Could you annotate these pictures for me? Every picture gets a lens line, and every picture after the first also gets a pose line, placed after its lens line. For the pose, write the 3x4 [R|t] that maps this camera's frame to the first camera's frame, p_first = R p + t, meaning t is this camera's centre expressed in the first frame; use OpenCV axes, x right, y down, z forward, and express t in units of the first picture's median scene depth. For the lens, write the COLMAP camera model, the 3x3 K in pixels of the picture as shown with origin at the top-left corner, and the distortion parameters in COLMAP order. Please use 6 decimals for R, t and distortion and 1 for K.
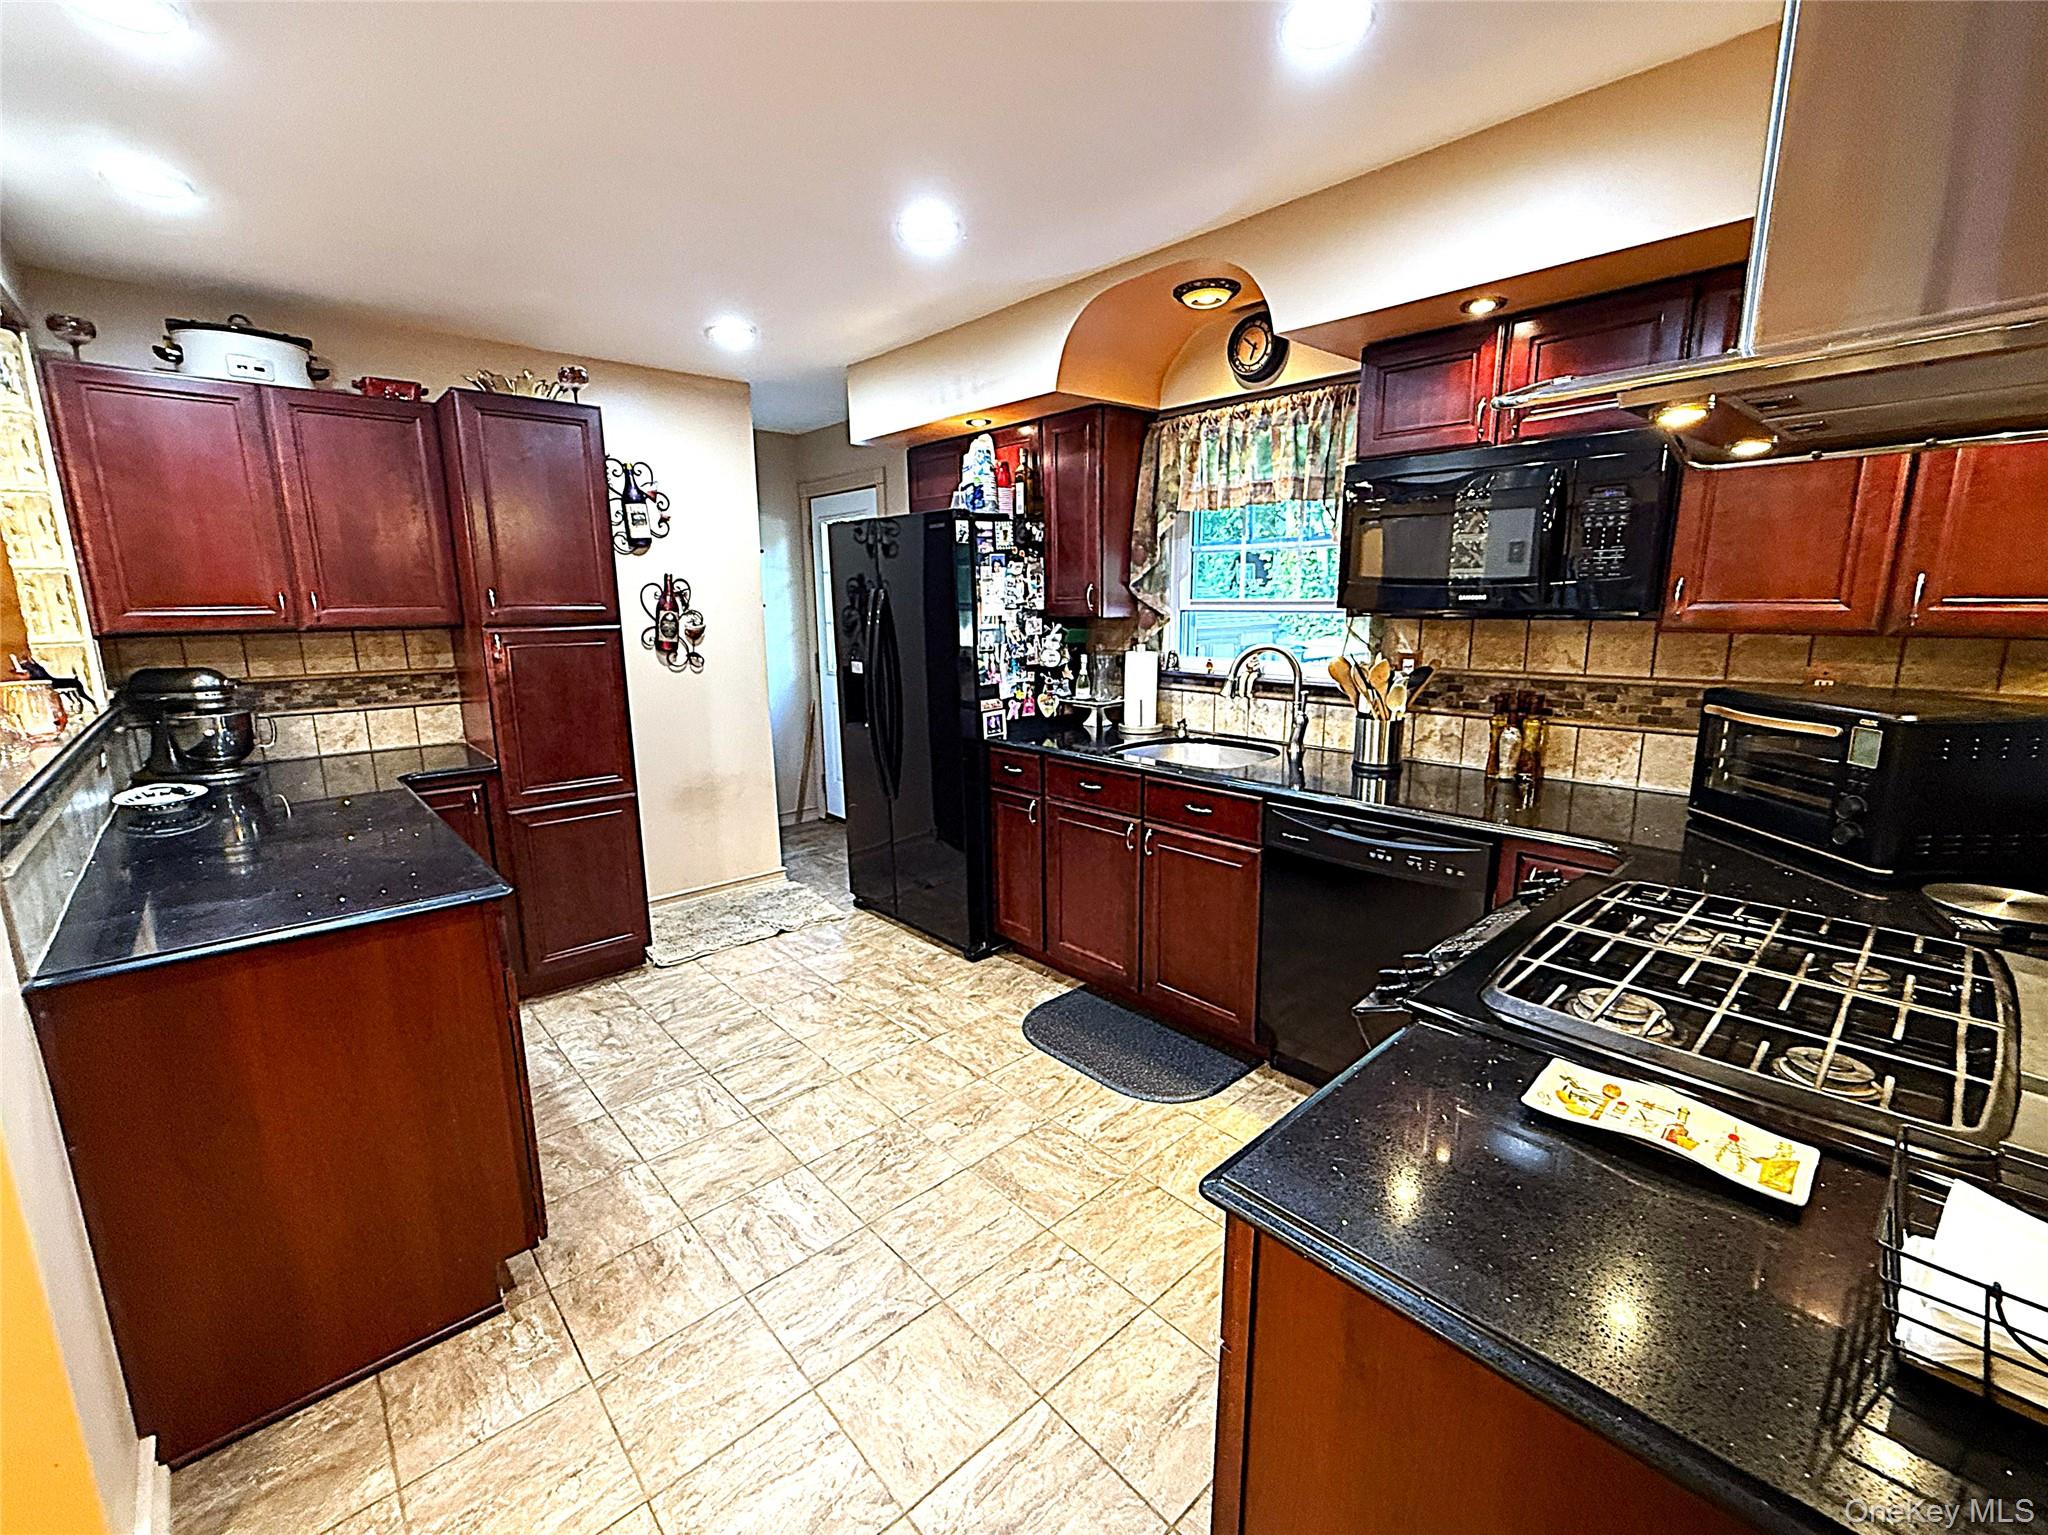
lens RADIAL K [[838.9, 0, 1045.7], [0, 838.9, 758.1], [0, 0, 1]] dist [-0.001918, -0.000243]
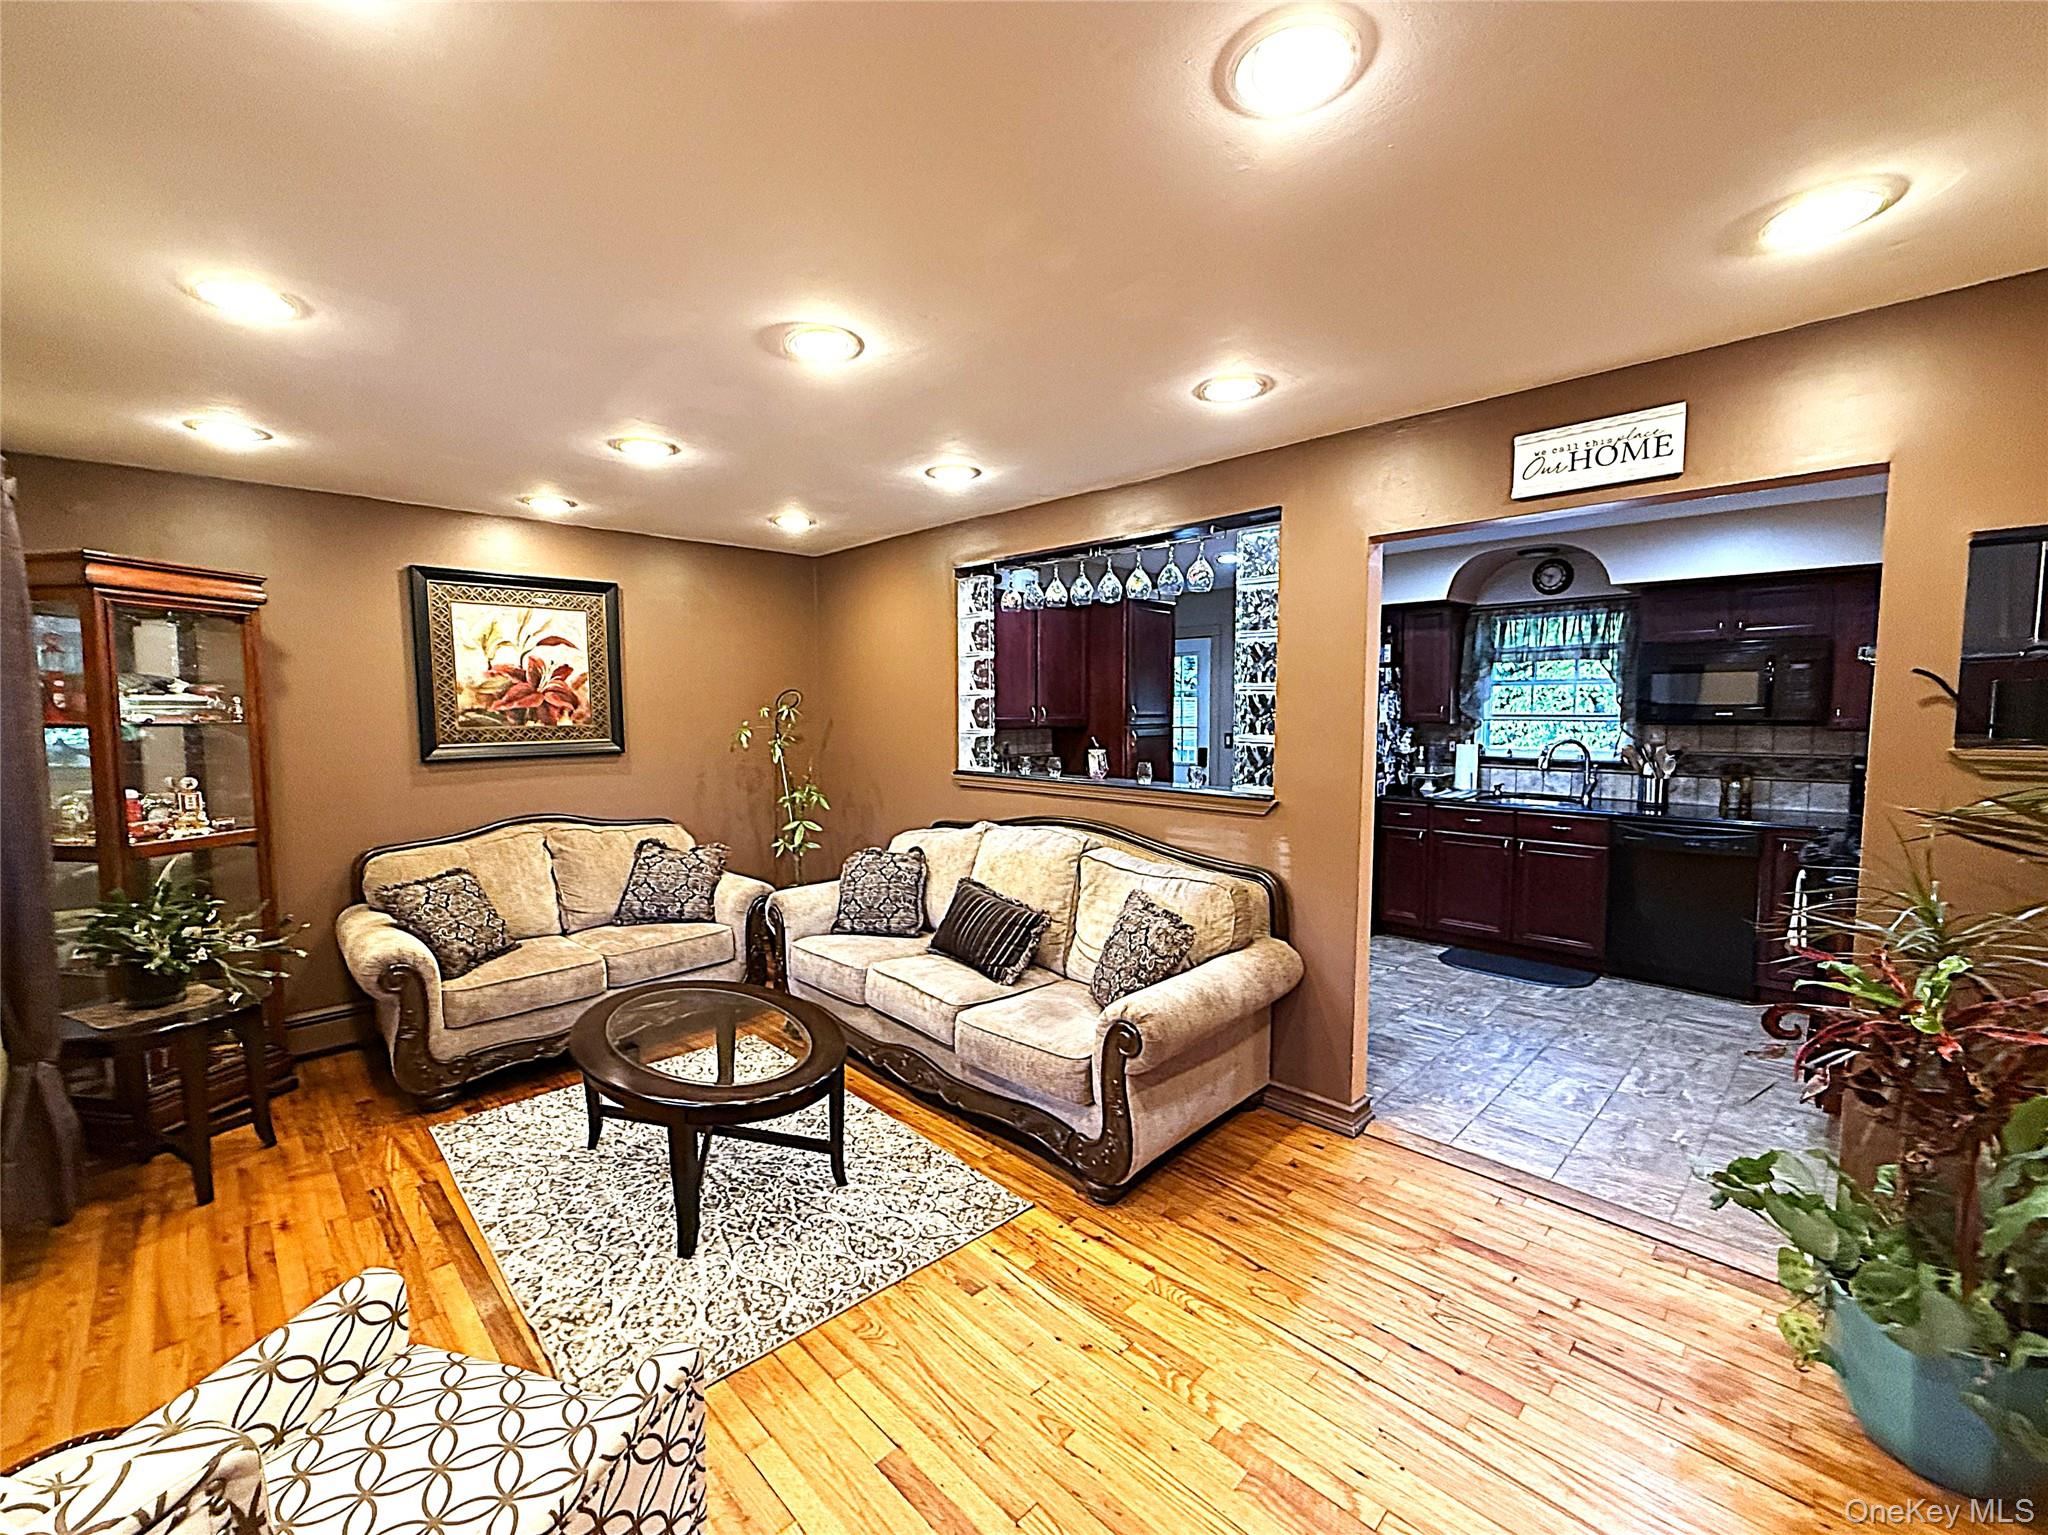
lens RADIAL K [[849.7, 0, 1024.0], [0, 849.7, 767.5], [0, 0, 1]] dist [0.000125, 0.000024]
pose [[0.999990, 0.004061, 0.001991, -0.801489], [-0.003795, 0.992862, -0.119209, 0.127582], [-0.002461, 0.119200, 0.992867, -0.690167]]
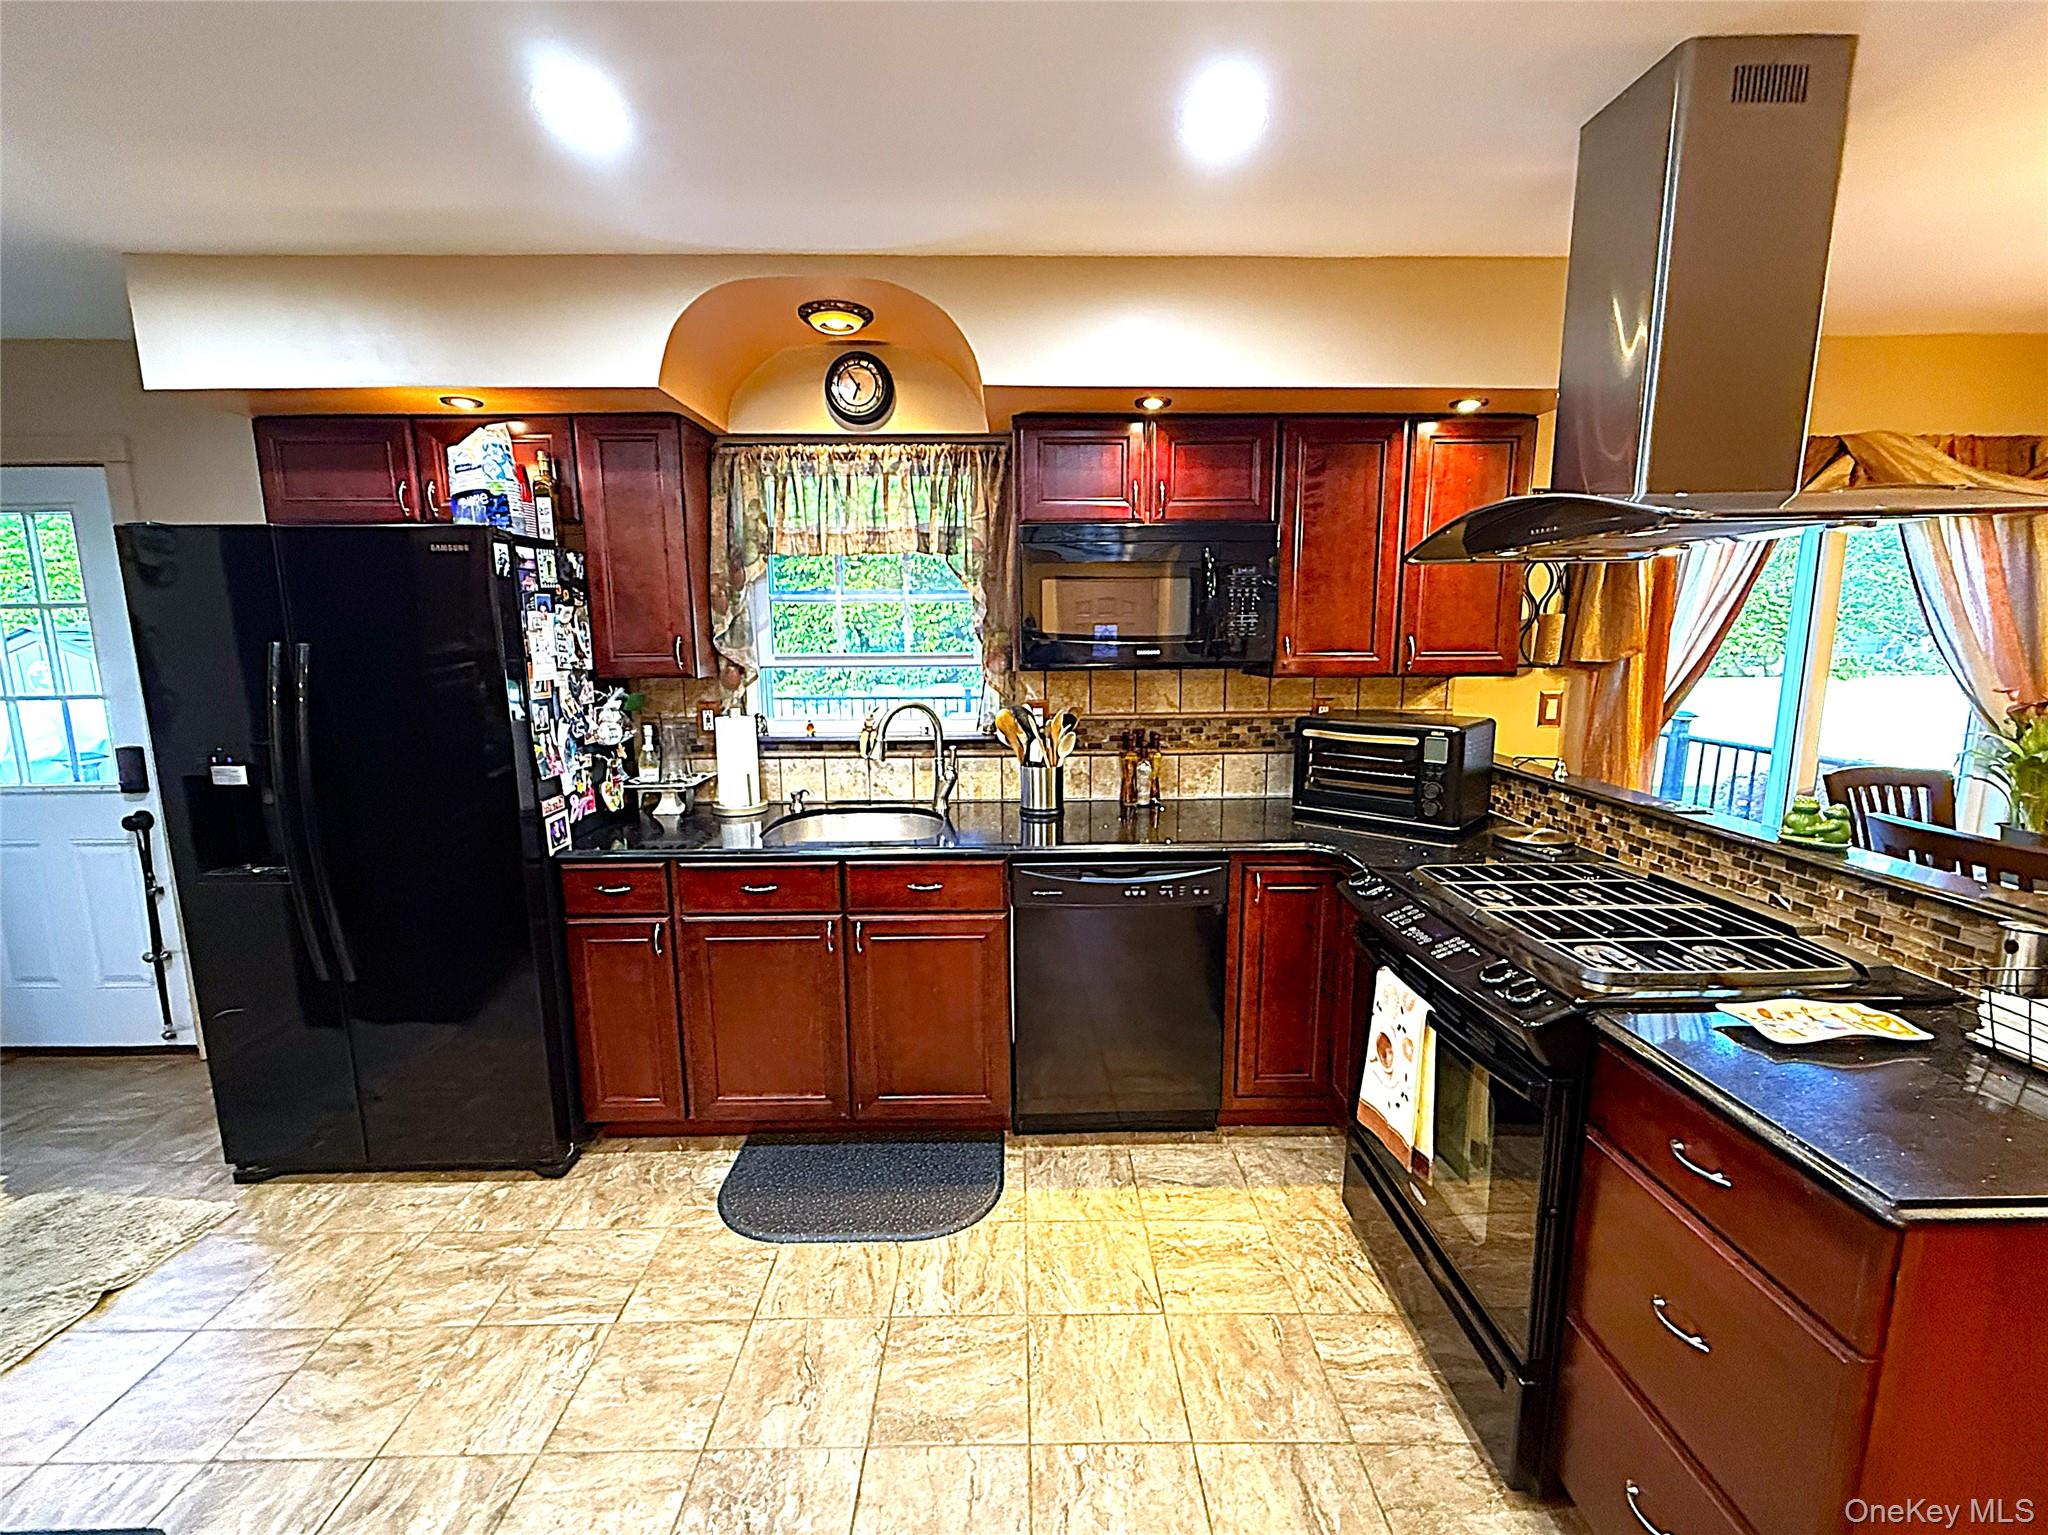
lens RADIAL K [[822.8, 0, 1025.5], [0, 822.8, 764.8], [0, 0, 1]] dist [-0.000448, 0.000023]
pose [[0.684612, -0.107144, 0.720990, -0.297588], [0.139252, 0.990145, 0.014916, -0.054406], [-0.715482, 0.090187, 0.692785, 0.241651]]
